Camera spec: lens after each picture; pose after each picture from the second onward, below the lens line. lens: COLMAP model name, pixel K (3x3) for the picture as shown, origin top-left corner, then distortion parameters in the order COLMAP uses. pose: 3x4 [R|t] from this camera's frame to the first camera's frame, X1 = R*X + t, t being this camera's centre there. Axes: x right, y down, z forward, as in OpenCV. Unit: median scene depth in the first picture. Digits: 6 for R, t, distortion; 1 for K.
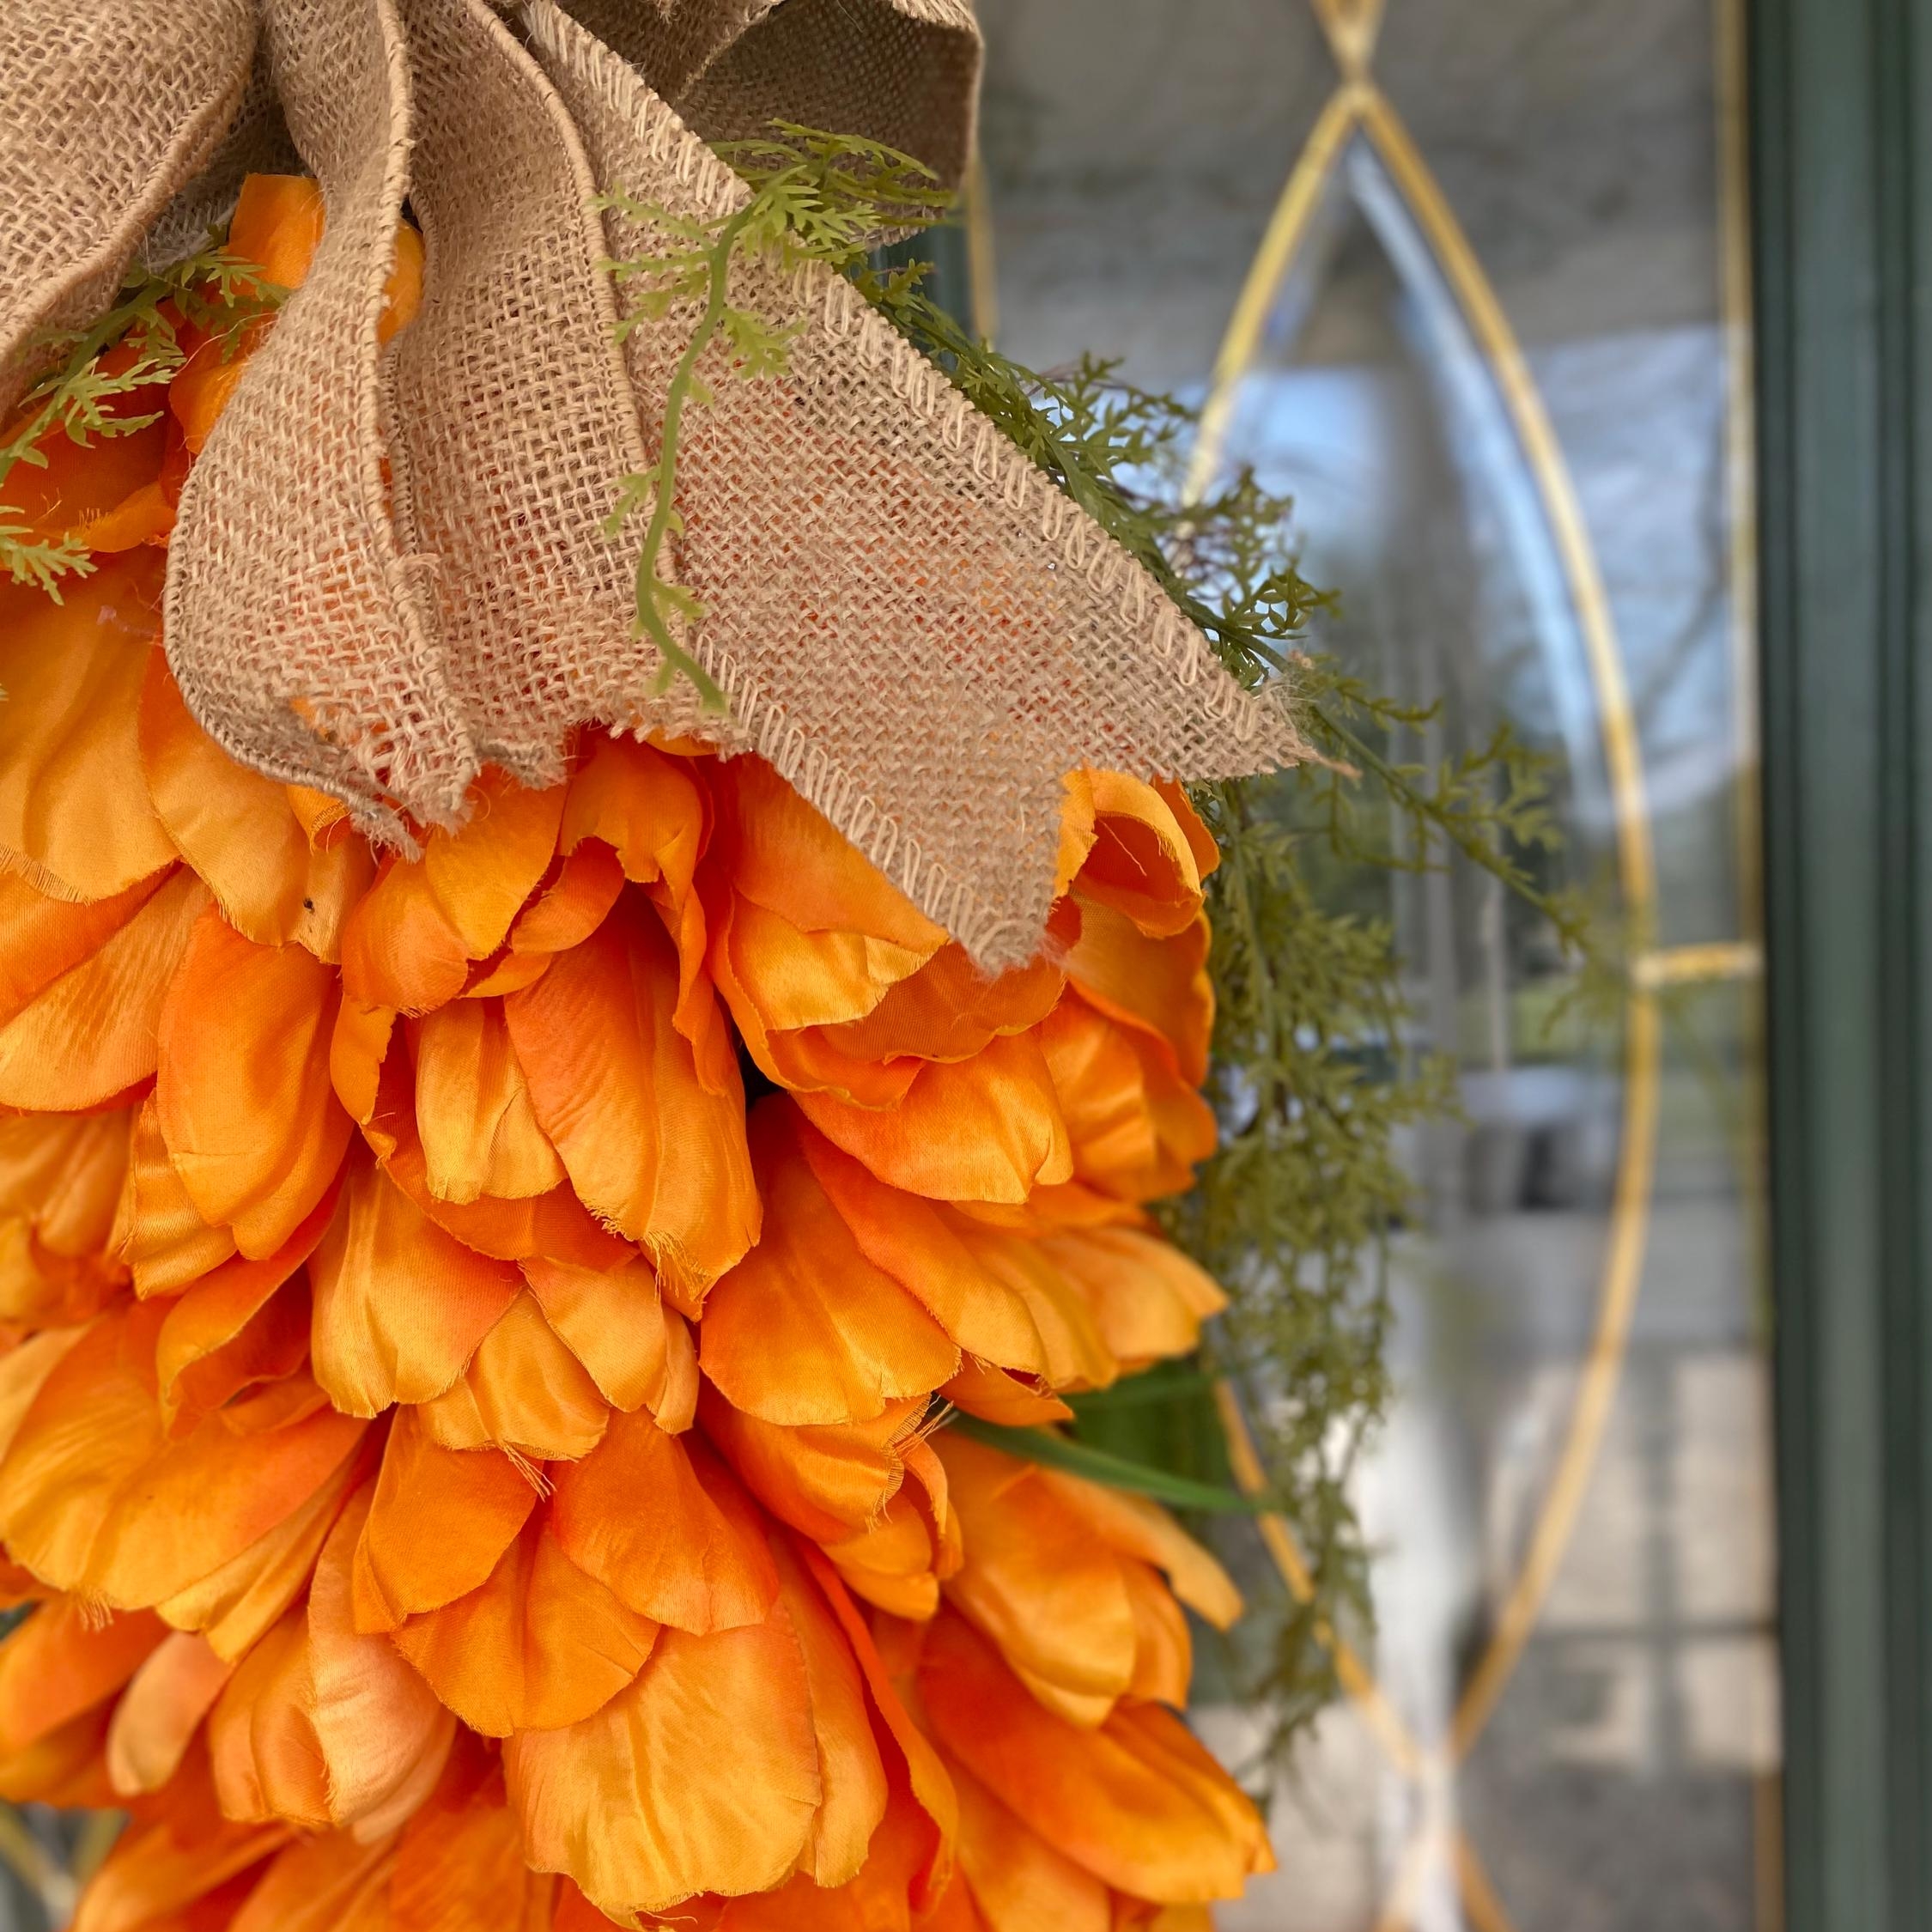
lens RADIAL K [[1849.8, 0, 962.2], [0, 1849.8, 1236.9], [0, 0, 1]] dist [-0.004905, -0.004903]
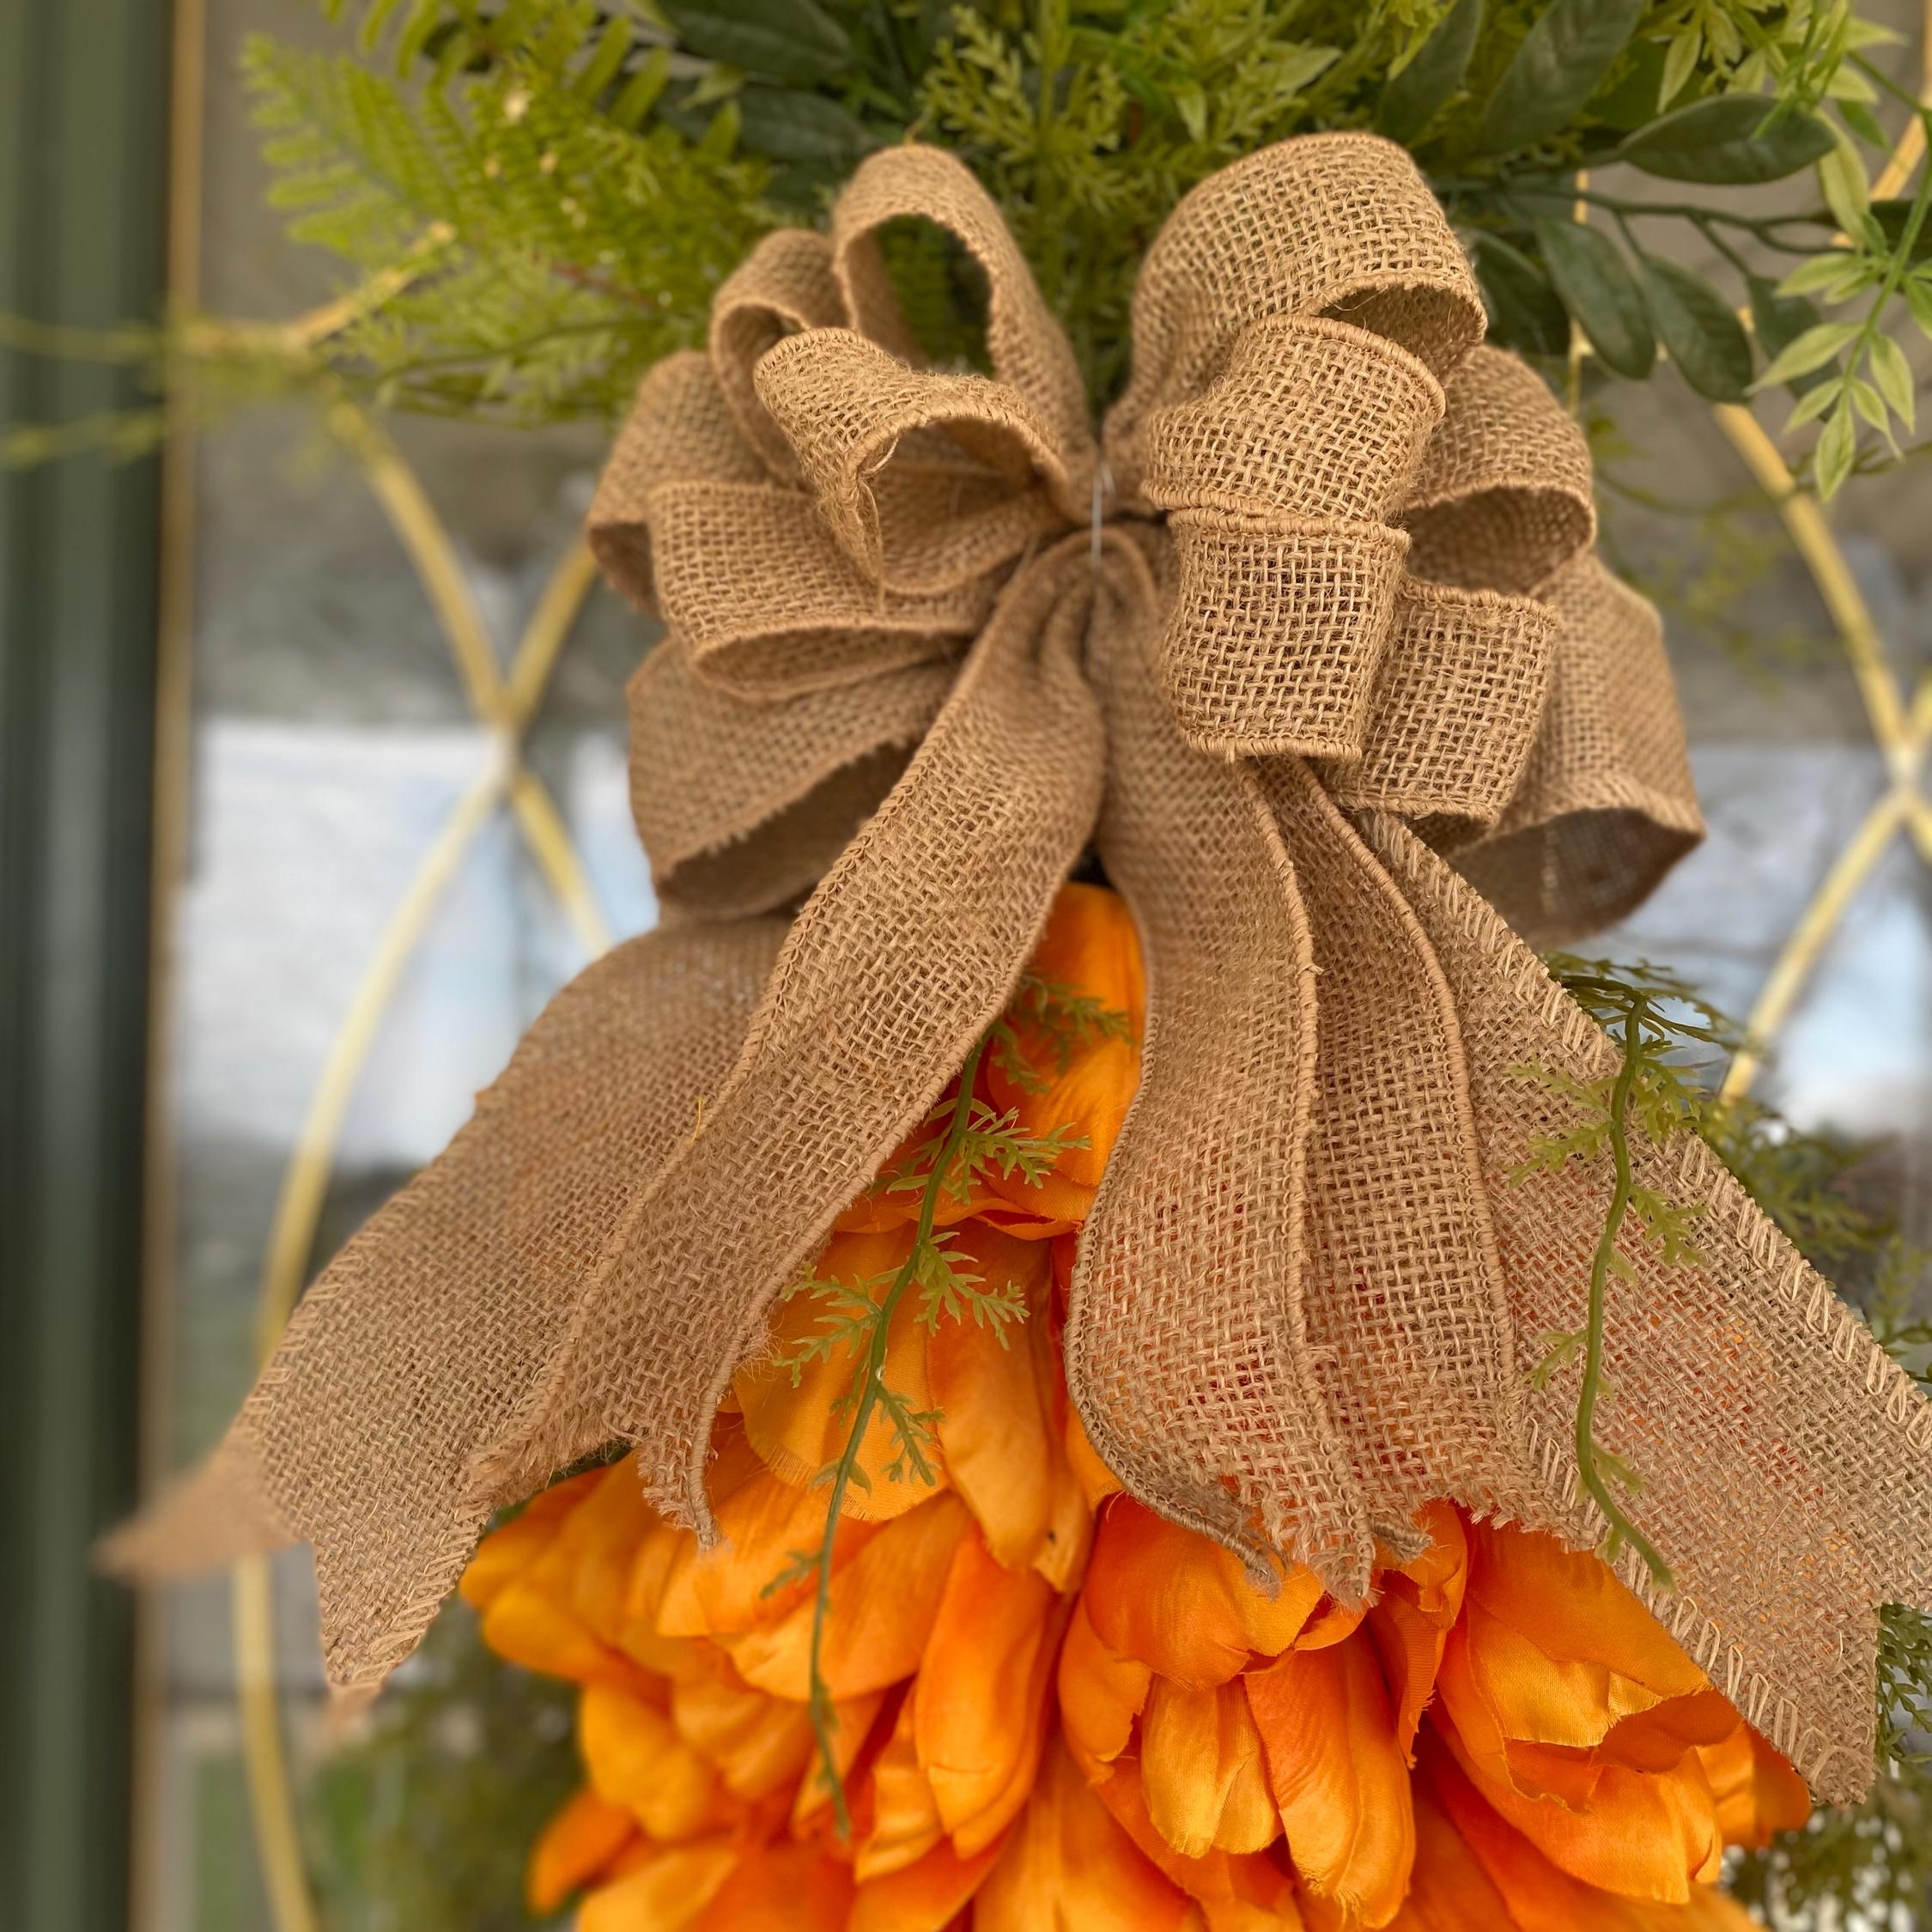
lens RADIAL K [[1860.4, 0, 970.6], [0, 1860.4, 1289.2], [0, 0, 1]] dist [0.127346, -0.380553]
pose [[0.991746, 0.119212, -0.047210, -0.439878], [-0.123745, 0.986317, -0.108927, -0.238585], [0.033579, 0.113870, 0.992928, -0.162077]]
